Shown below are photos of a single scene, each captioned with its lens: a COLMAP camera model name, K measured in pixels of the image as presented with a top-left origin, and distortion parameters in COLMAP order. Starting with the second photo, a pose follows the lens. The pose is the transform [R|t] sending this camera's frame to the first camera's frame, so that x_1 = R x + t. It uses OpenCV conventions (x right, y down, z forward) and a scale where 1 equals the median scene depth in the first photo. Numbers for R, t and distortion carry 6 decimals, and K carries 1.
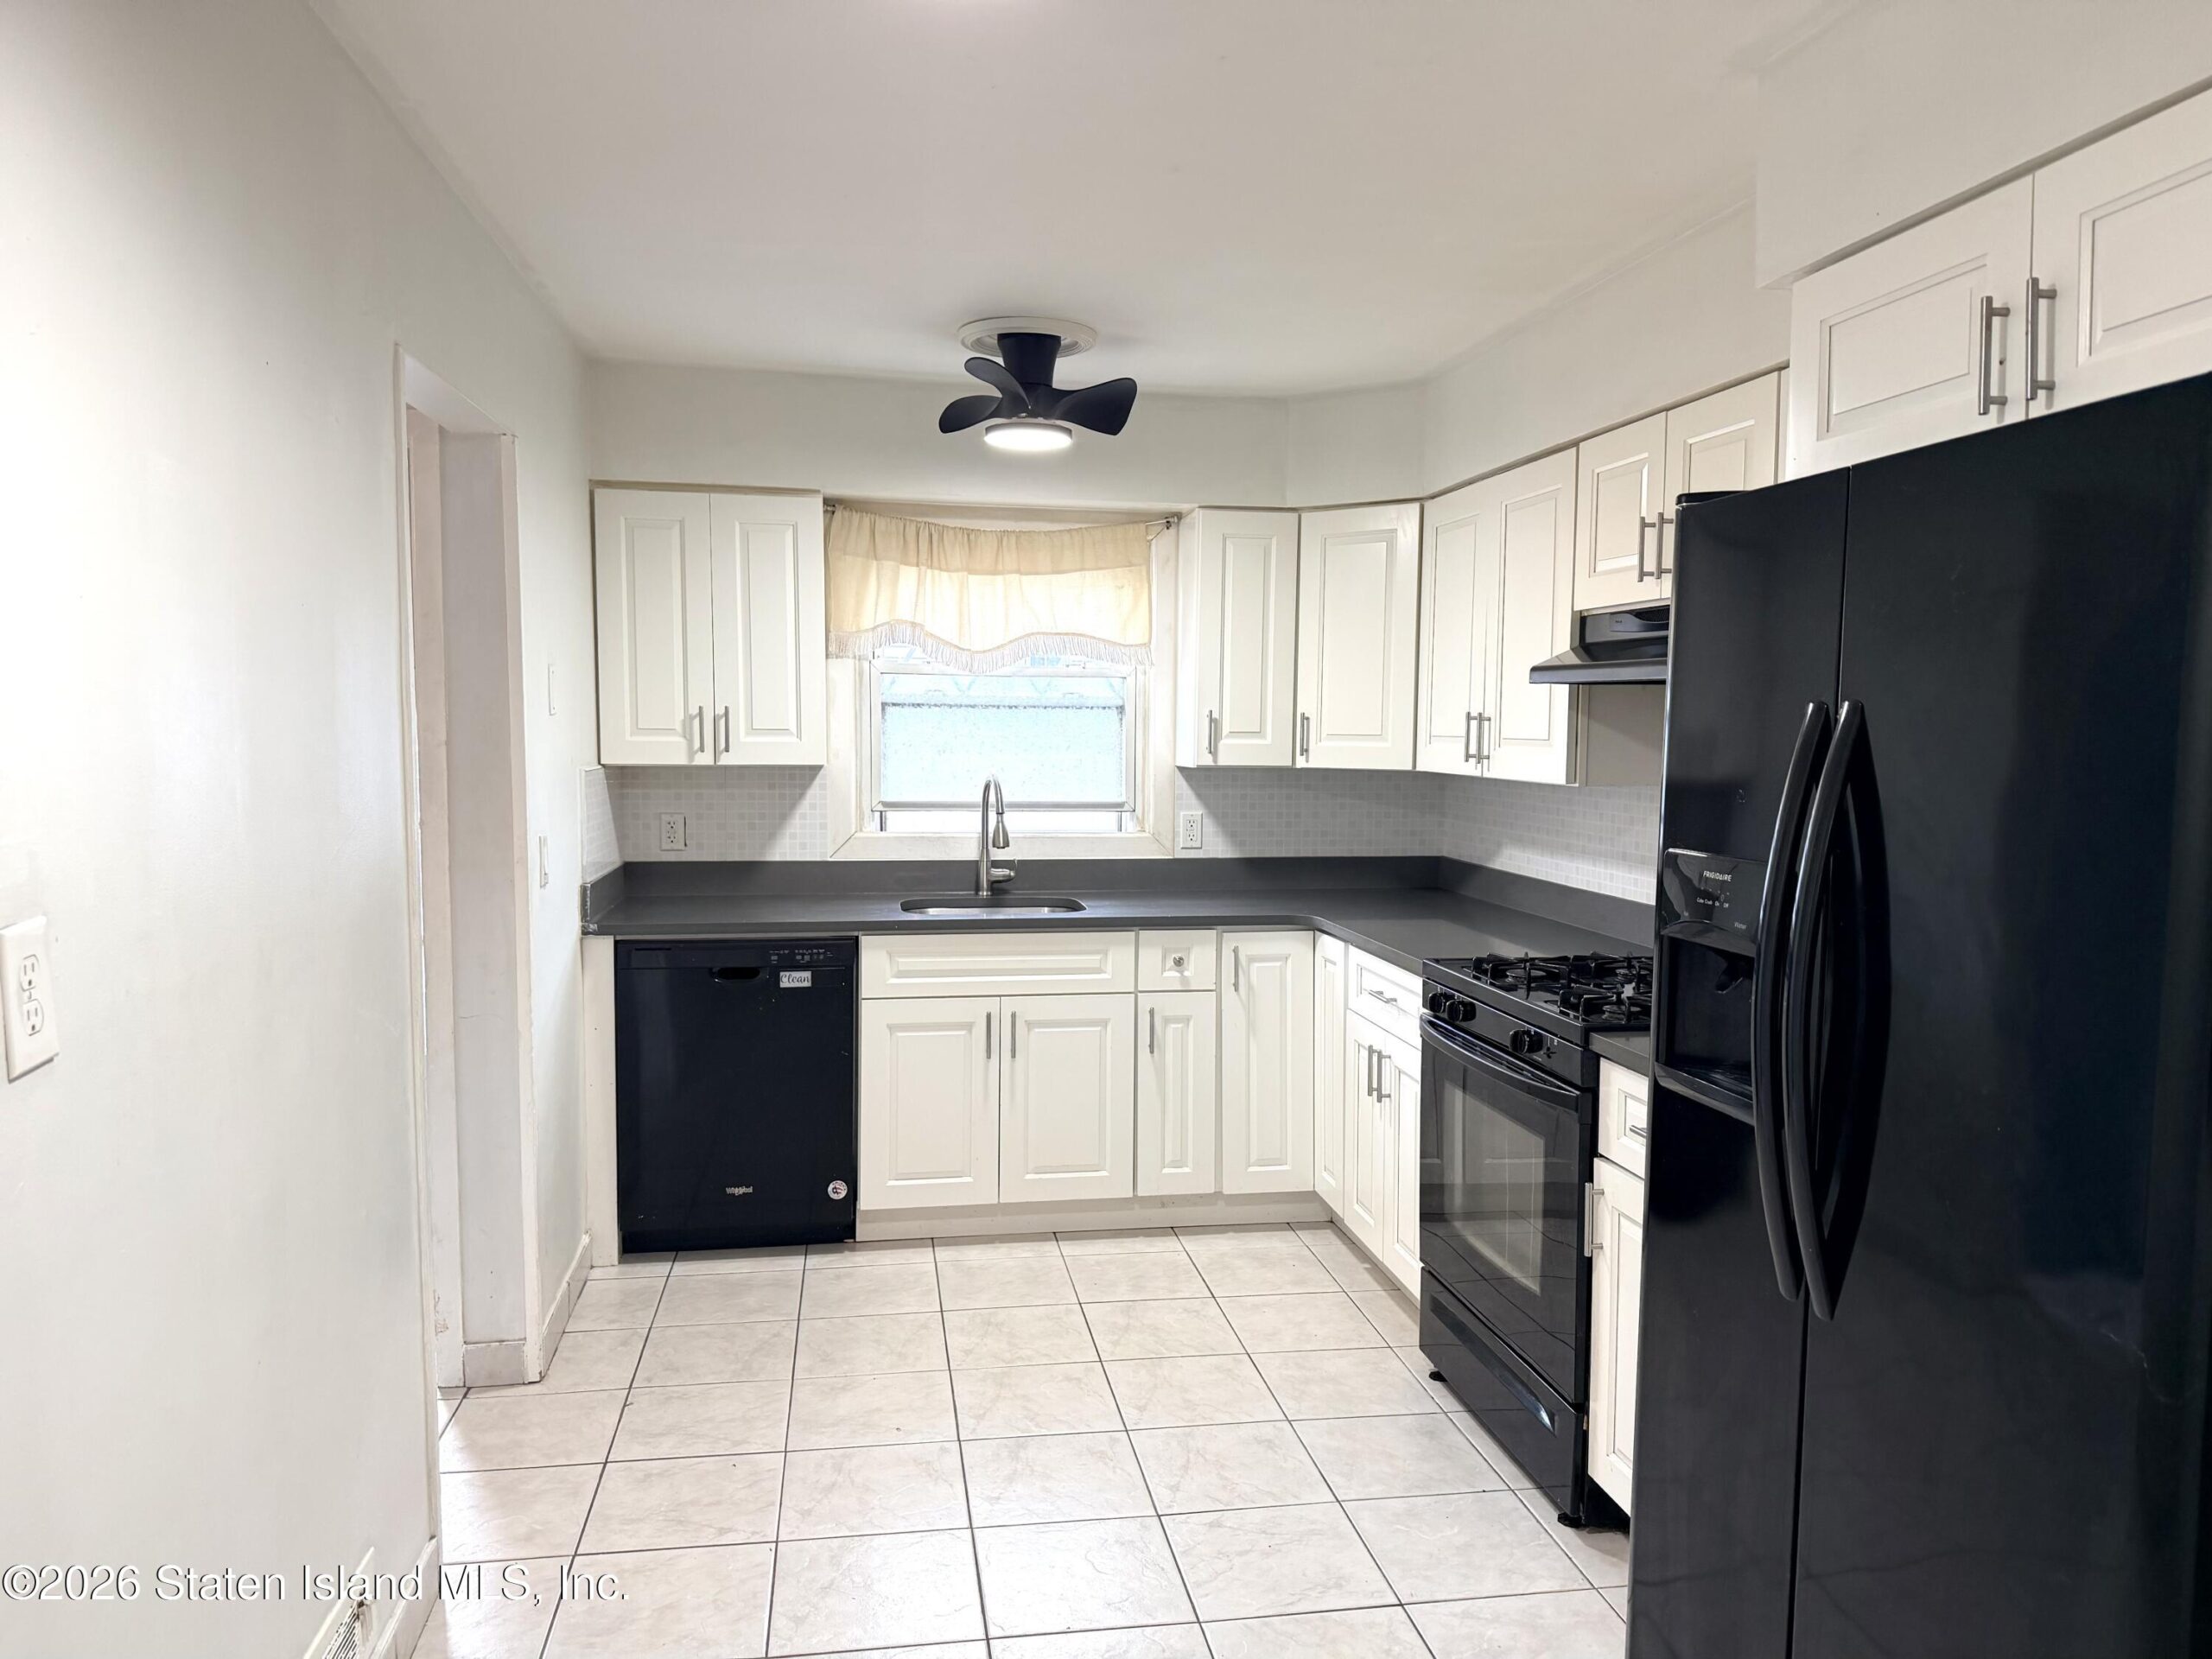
lens RADIAL K [[1500.2, 0, 1117.6], [0, 1500.2, 870.6], [0, 0, 1]] dist [0.005883, -0.001025]
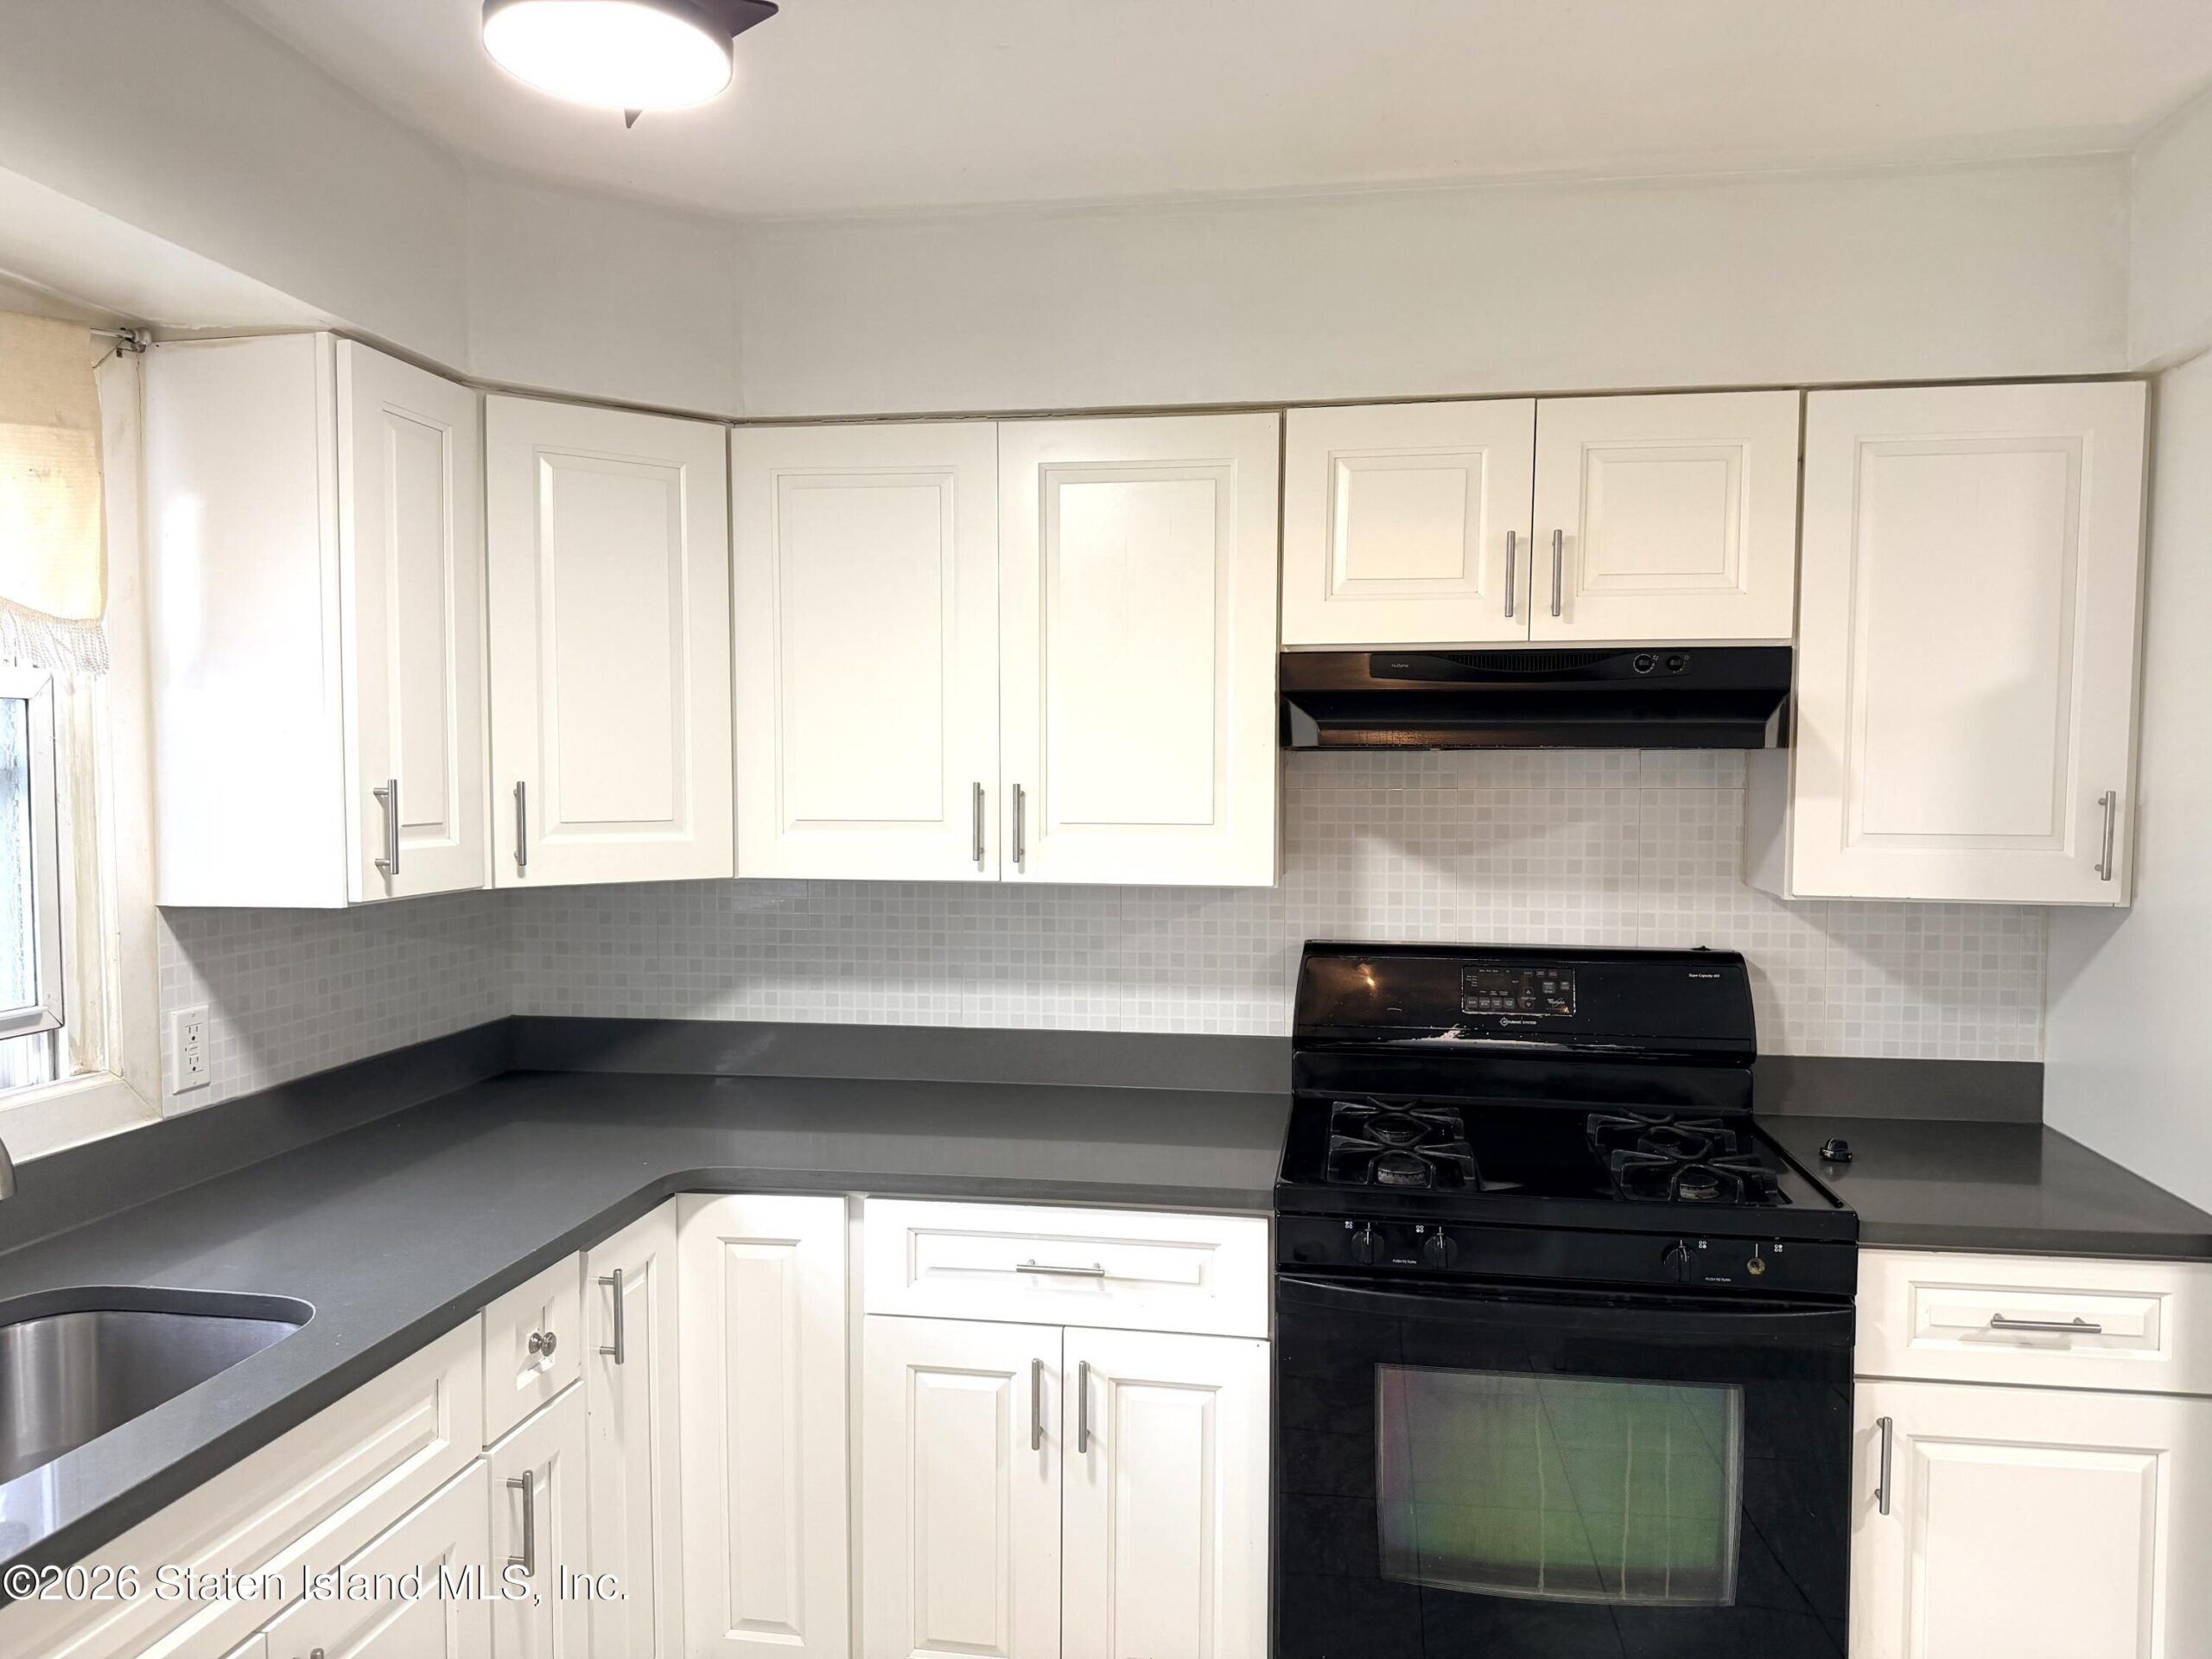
lens RADIAL K [[1569.3, 0, 1098.8], [0, 1569.3, 832.3], [0, 0, 1]] dist [0.006175, -0.009575]
pose [[0.321915, -0.050034, 0.945446, -0.327845], [0.094878, 0.995281, 0.020367, -0.081705], [-0.942003, 0.083145, 0.325142, 0.652617]]
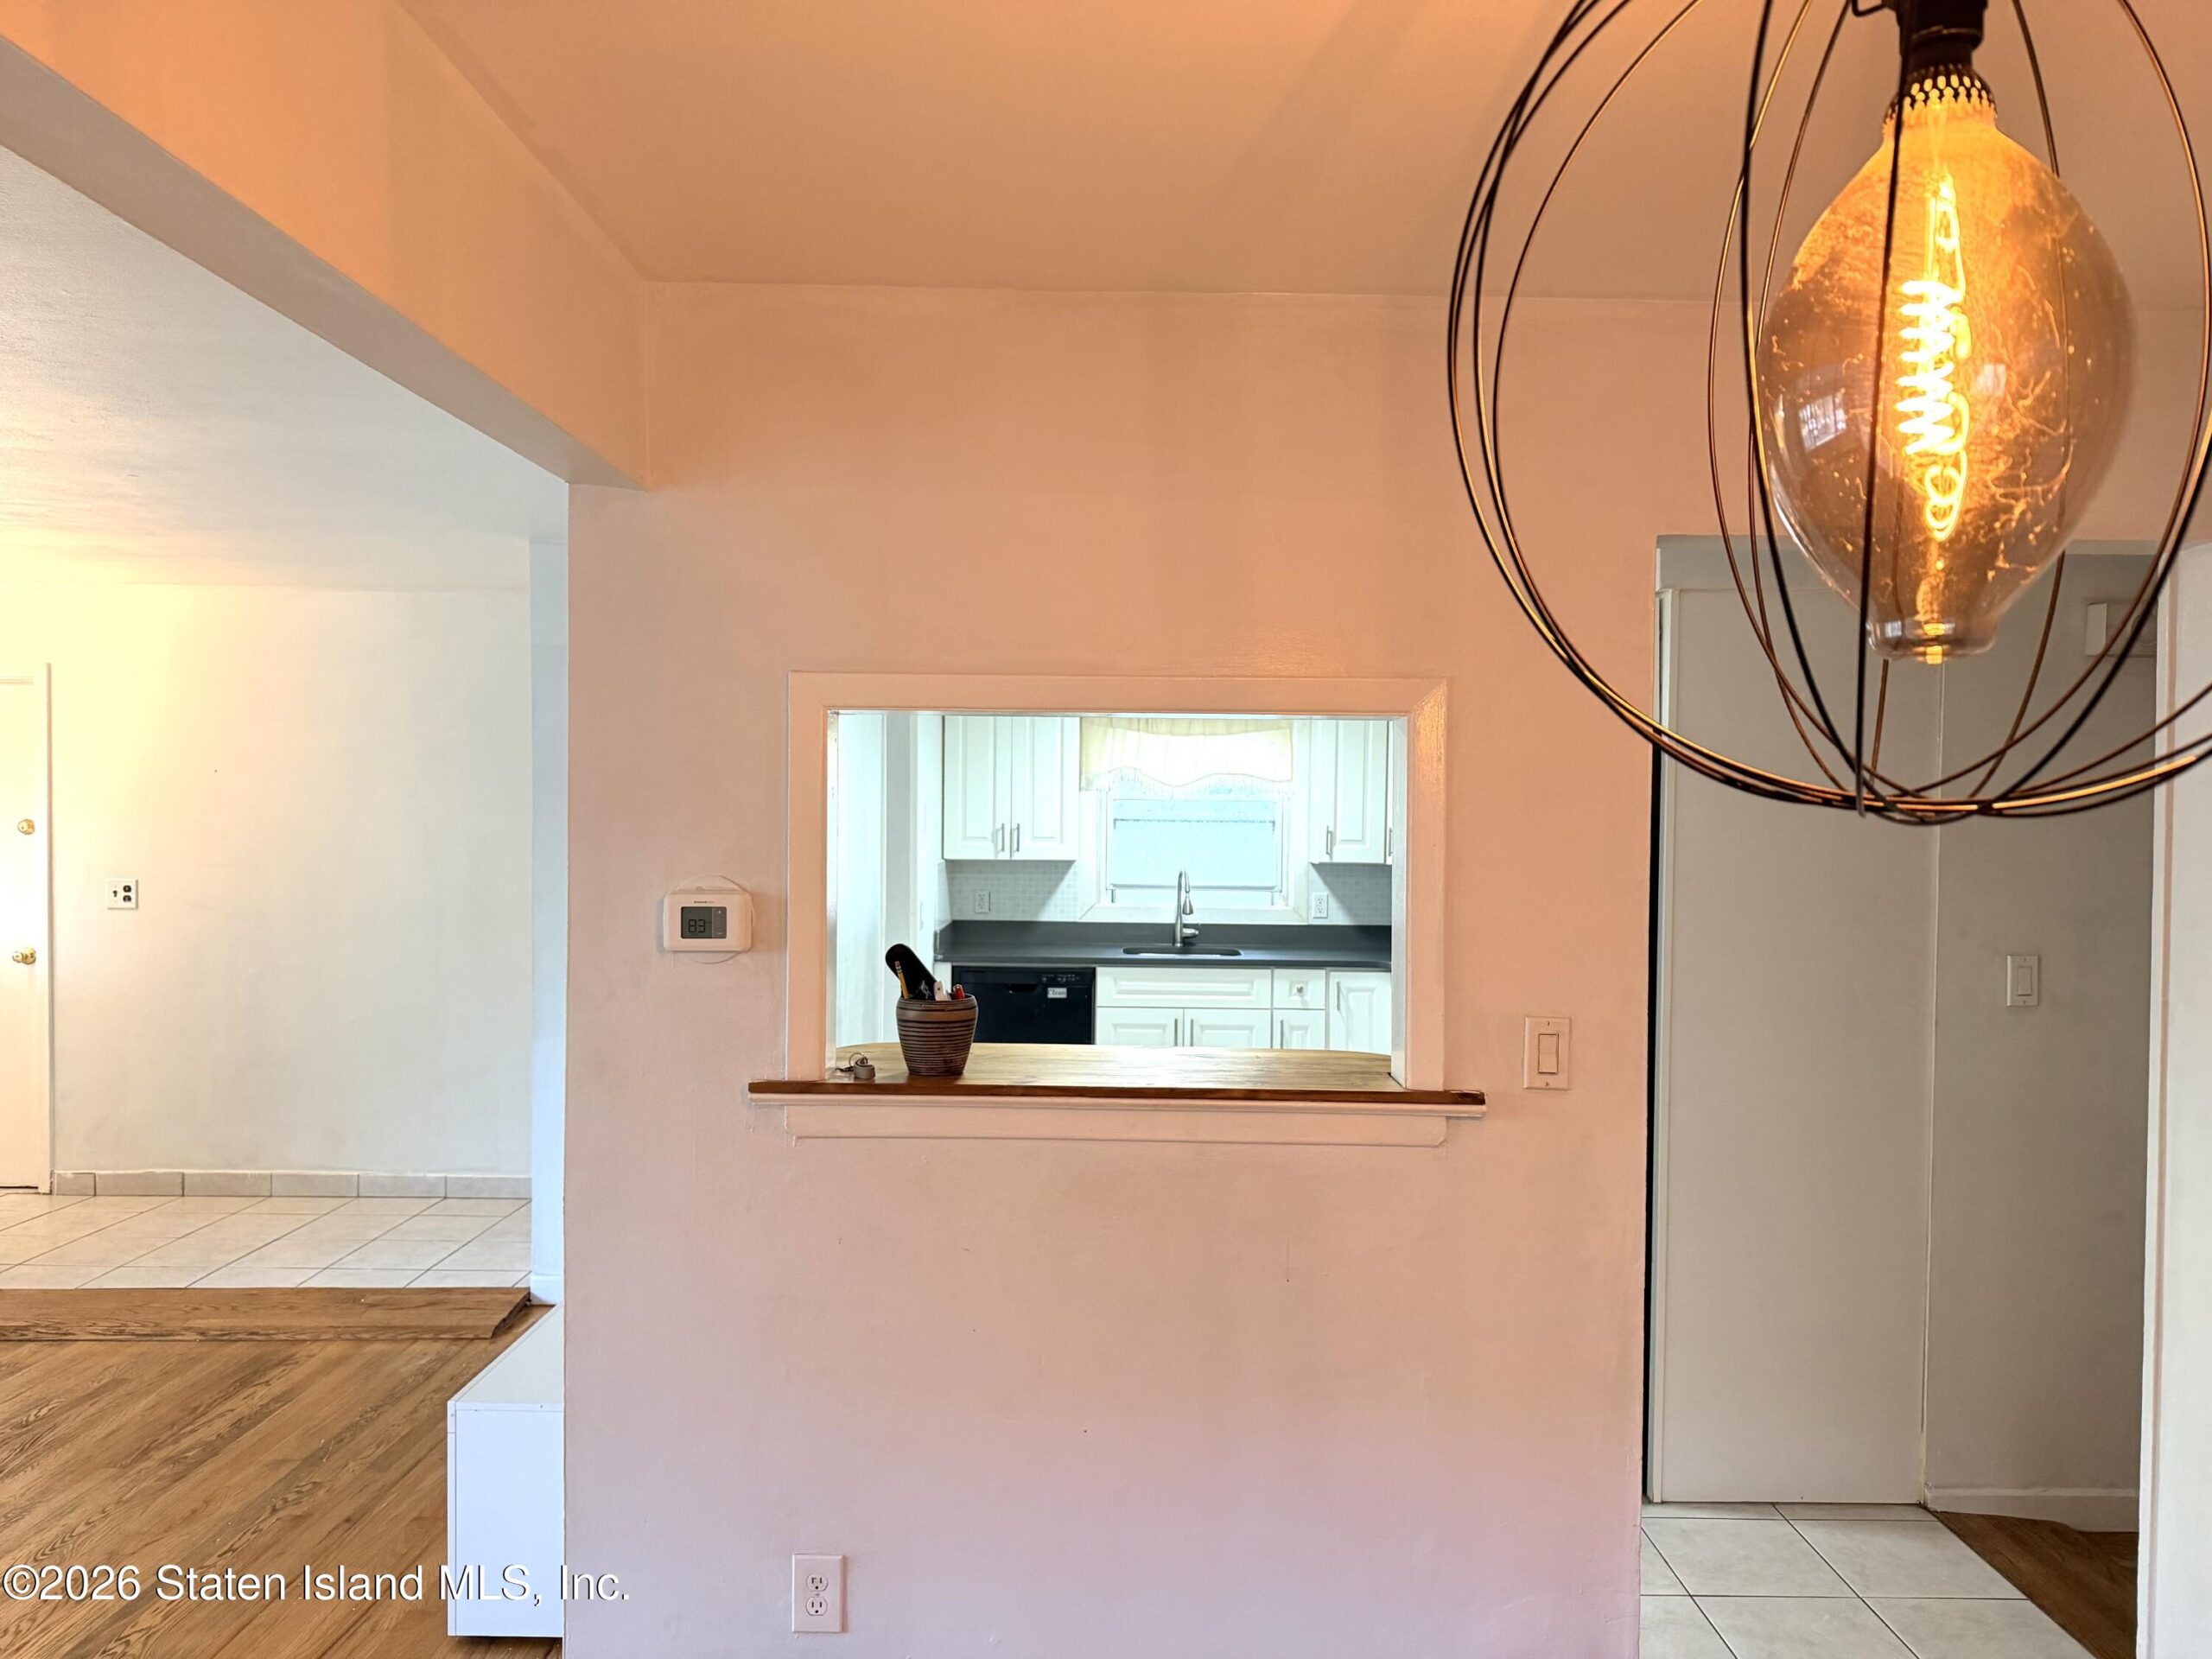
lens RADIAL K [[1569.3, 0, 1098.8], [0, 1569.3, 832.3], [0, 0, 1]] dist [0.006175, -0.009575]
pose [[0.985024, 0.006262, -0.172304, 0.109914], [-0.019587, 0.996935, -0.075743, 0.024582], [0.171302, 0.077984, 0.982127, -0.610246]]
